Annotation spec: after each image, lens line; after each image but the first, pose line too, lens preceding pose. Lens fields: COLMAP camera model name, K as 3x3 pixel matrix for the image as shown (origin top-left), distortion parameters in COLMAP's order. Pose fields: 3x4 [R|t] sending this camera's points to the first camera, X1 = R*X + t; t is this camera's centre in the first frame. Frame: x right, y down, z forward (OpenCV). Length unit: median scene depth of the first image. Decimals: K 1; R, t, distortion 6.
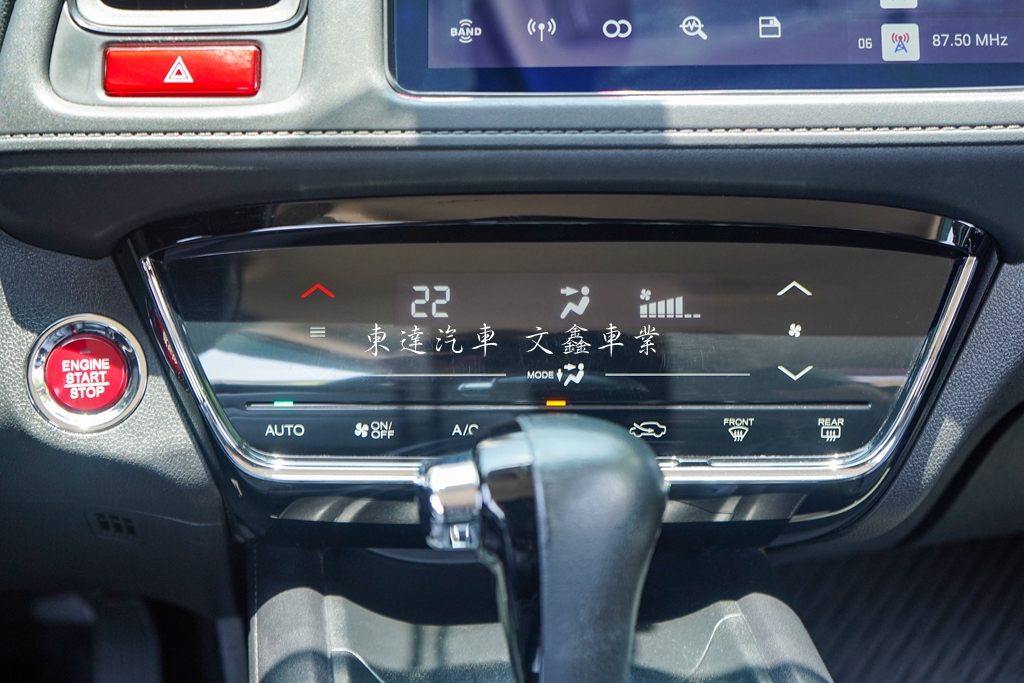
lens RADIAL K [[1647.4, 0, 519.4], [0, 1647.4, 338.8], [0, 0, 1]] dist [-0.018176, 0.000000]
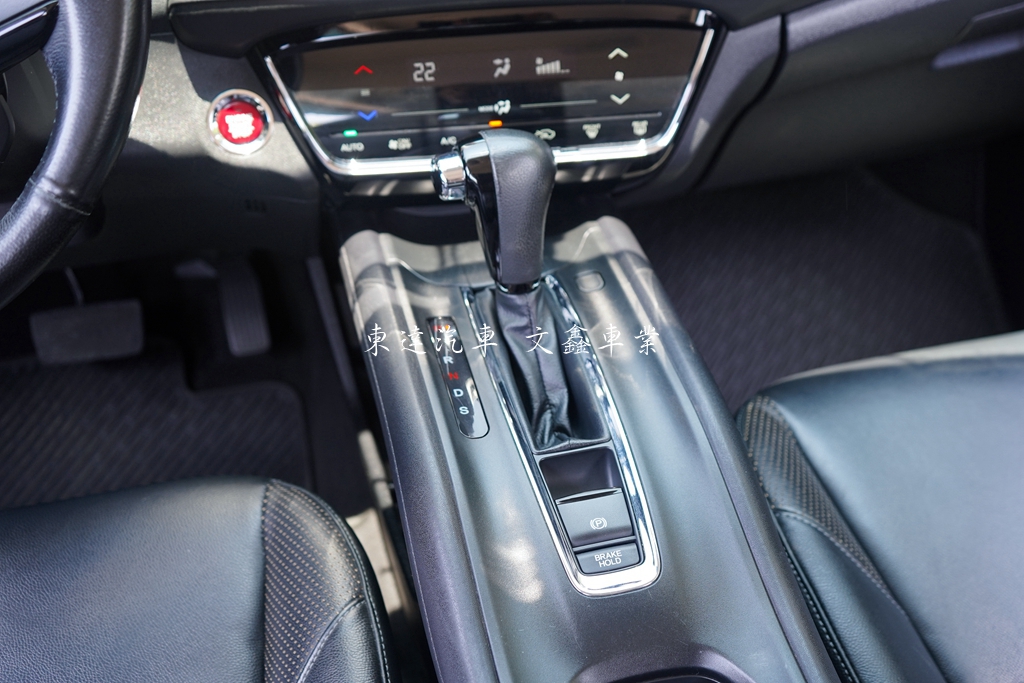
lens RADIAL K [[1198.5, 0, 521.4], [0, 1198.5, 342.2], [0, 0, 1]] dist [0.020696, 0.000000]
pose [[0.996053, -0.073377, 0.049950, -0.035163], [0.060575, 0.973223, 0.221737, -0.019619], [-0.064883, -0.217836, 0.973826, -0.394719]]
